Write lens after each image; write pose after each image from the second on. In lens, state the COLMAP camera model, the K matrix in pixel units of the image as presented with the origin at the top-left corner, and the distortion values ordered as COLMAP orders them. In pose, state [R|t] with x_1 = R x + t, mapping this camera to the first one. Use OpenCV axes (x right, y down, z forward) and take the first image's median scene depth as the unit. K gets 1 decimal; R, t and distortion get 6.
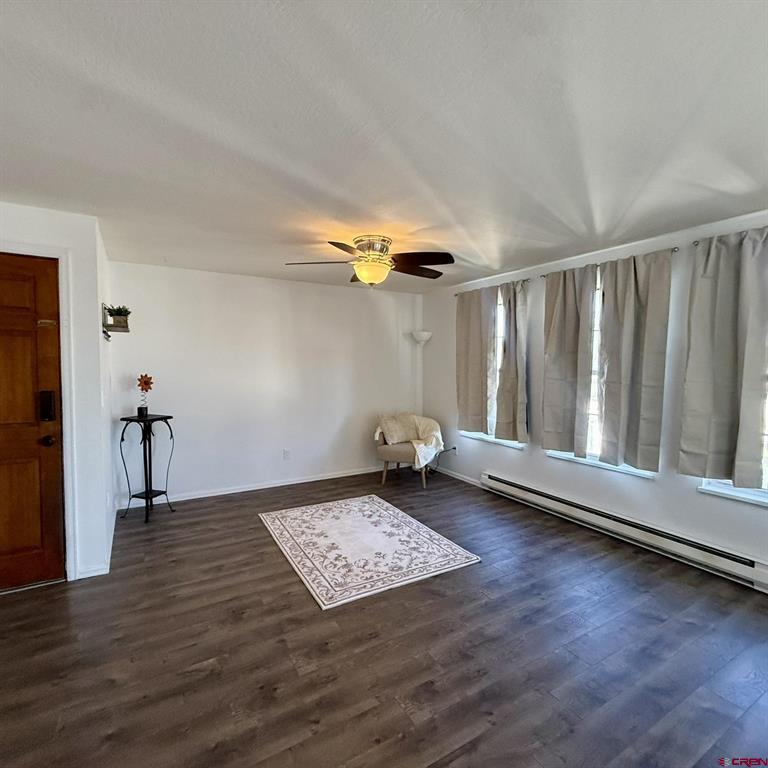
lens RADIAL K [[407.5, 0, 381.4], [0, 407.5, 385.4], [0, 0, 1]] dist [0.000280, -0.000541]
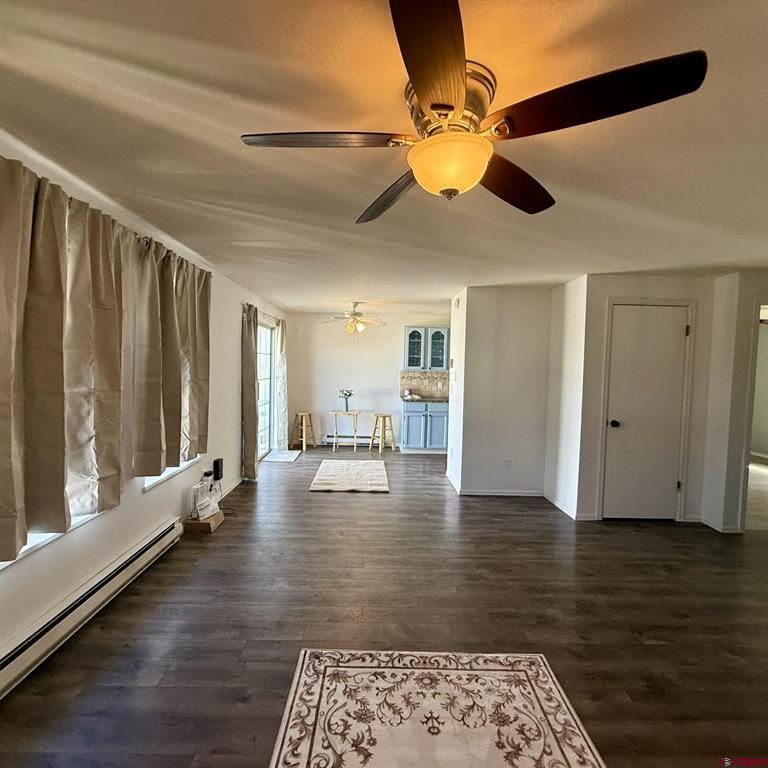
lens RADIAL K [[407.5, 0, 381.4], [0, 407.5, 385.4], [0, 0, 1]] dist [0.000280, -0.000541]
pose [[-0.872347, -0.048163, 0.486510, -0.184767], [-0.000301, 0.995188, 0.097980, -0.089131], [-0.488888, 0.085326, -0.868164, 1.454086]]
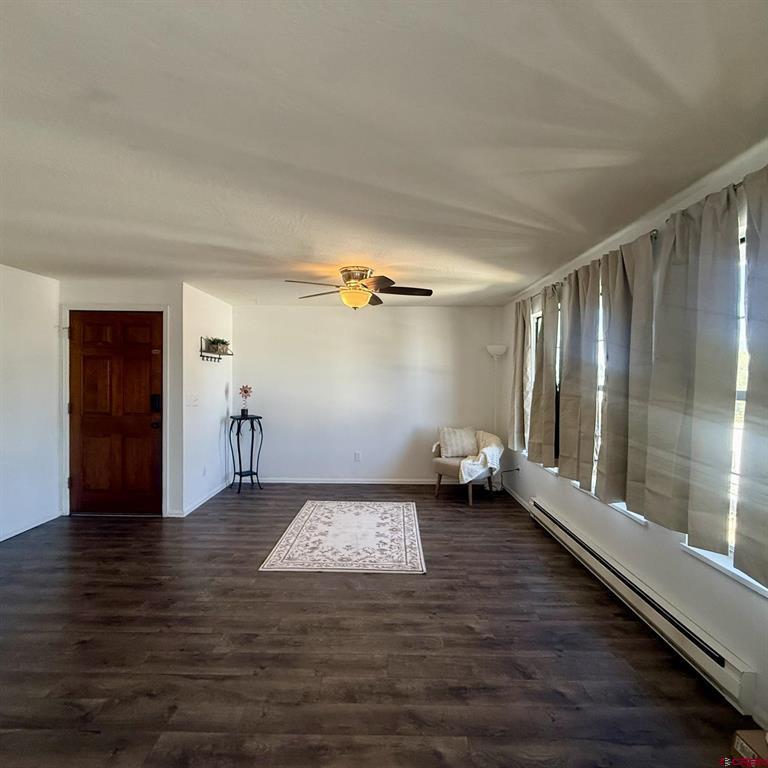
lens RADIAL K [[407.5, 0, 381.4], [0, 407.5, 385.4], [0, 0, 1]] dist [0.000280, -0.000541]
pose [[0.858168, 0.010315, -0.513266, 0.639678], [-0.030194, 0.999082, -0.030404, 0.001638], [0.512481, 0.041589, 0.857691, 0.065061]]
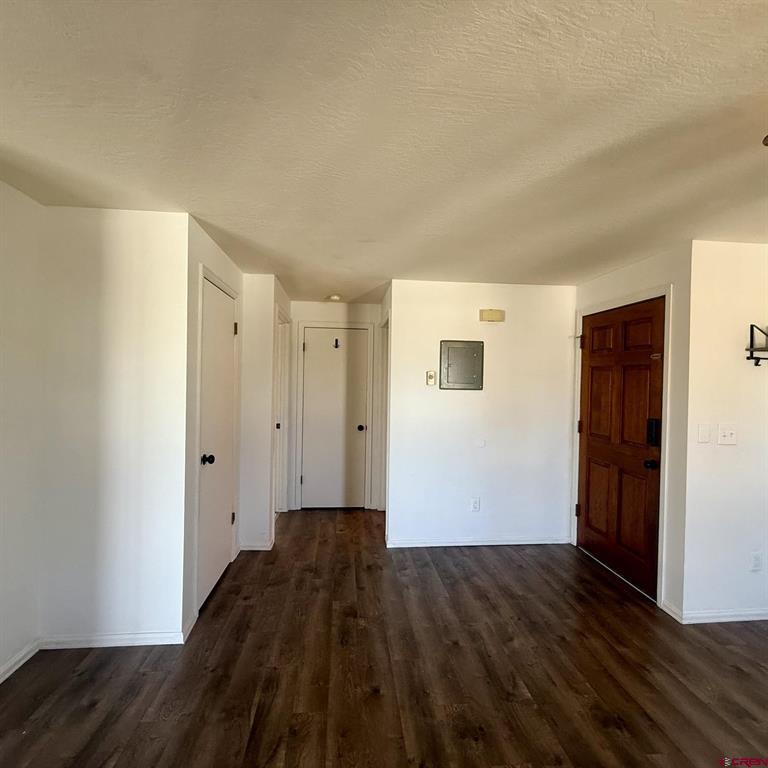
lens RADIAL K [[407.5, 0, 381.4], [0, 407.5, 385.4], [0, 0, 1]] dist [0.000280, -0.000541]
pose [[-0.425568, -0.005218, -0.904911, 0.399803], [-0.069617, 0.997209, 0.026989, -0.044667], [0.902245, 0.074483, -0.424743, 0.666933]]
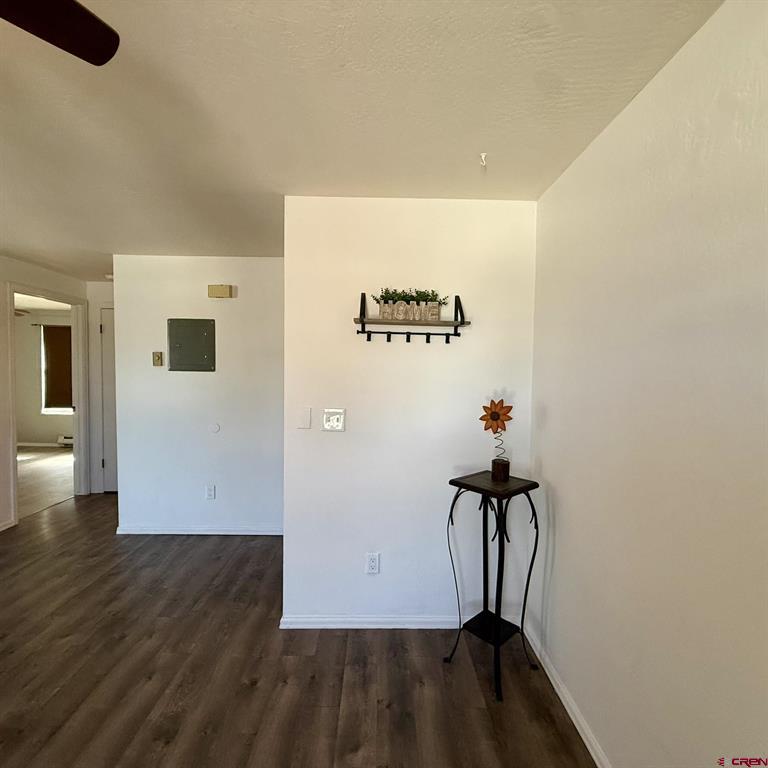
lens RADIAL K [[407.5, 0, 381.4], [0, 407.5, 385.4], [0, 0, 1]] dist [0.000280, -0.000541]
pose [[-0.498859, 0.025784, -0.866299, -0.065003], [-0.065517, 0.995575, 0.067359, -0.087276], [0.864203, 0.090360, -0.494963, 1.386821]]
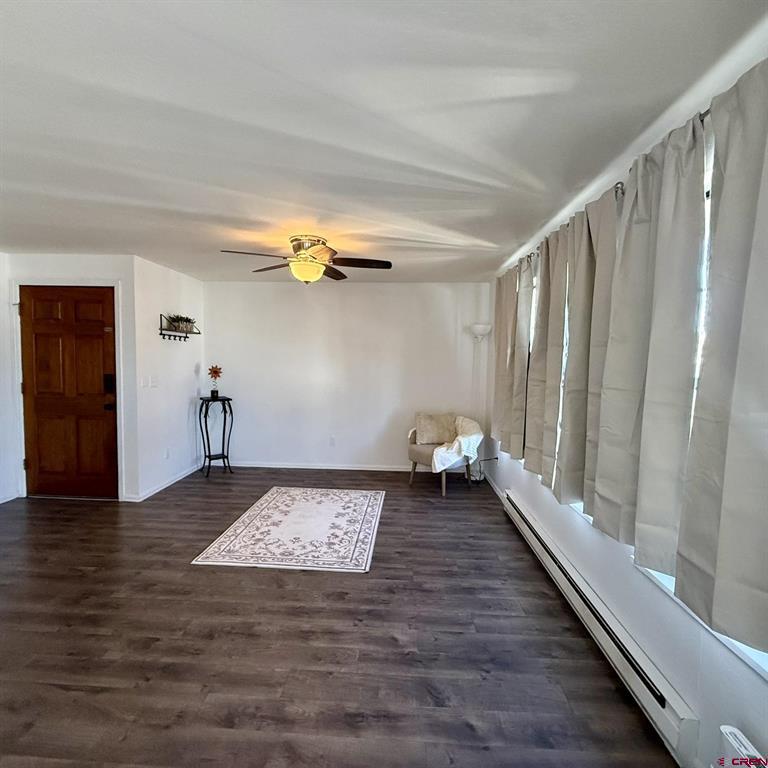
lens RADIAL K [[407.5, 0, 381.4], [0, 407.5, 385.4], [0, 0, 1]] dist [0.000280, -0.000541]
pose [[0.834647, 0.043439, -0.549069, 0.734031], [-0.040523, 0.999026, 0.017438, -0.009730], [0.549292, 0.007696, 0.835595, 0.236398]]
